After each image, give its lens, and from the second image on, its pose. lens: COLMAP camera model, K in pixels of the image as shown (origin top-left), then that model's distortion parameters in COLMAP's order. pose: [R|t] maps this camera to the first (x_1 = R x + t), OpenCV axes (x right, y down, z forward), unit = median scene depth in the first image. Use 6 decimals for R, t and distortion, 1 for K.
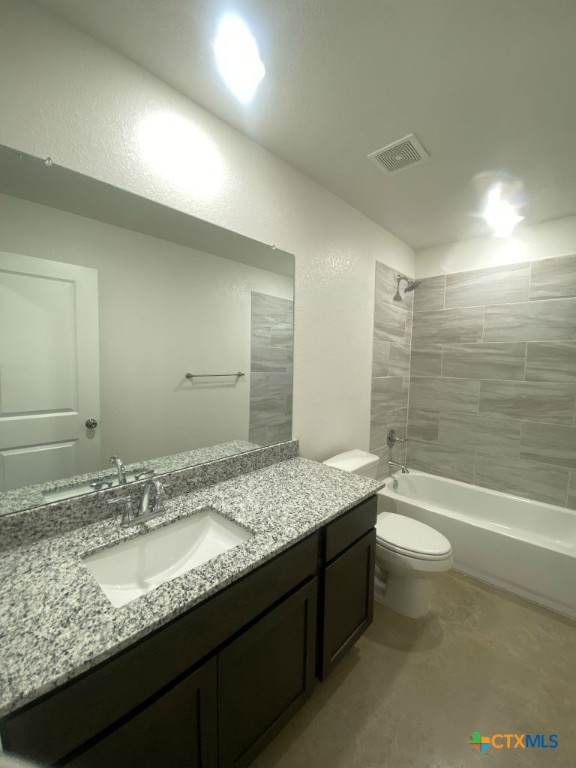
lens RADIAL K [[312.8, 0, 288.0], [0, 312.8, 384.0], [0, 0, 1]] dist [0.036708, -0.024217]
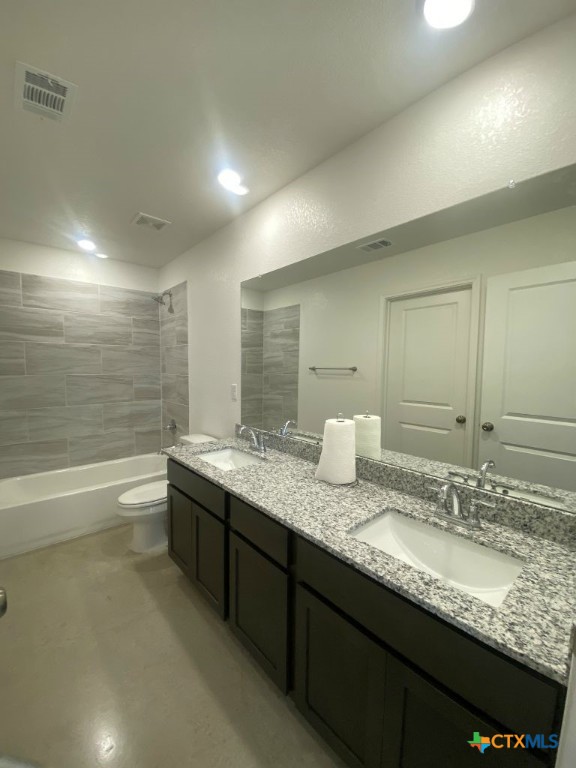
lens RADIAL K [[312.8, 0, 288.0], [0, 312.8, 384.0], [0, 0, 1]] dist [0.036708, -0.024217]
pose [[-0.098059, 0.057252, -0.993532, 0.561559], [-0.069976, 0.995476, 0.064271, -0.021287], [0.992717, 0.075826, -0.093609, 0.578143]]
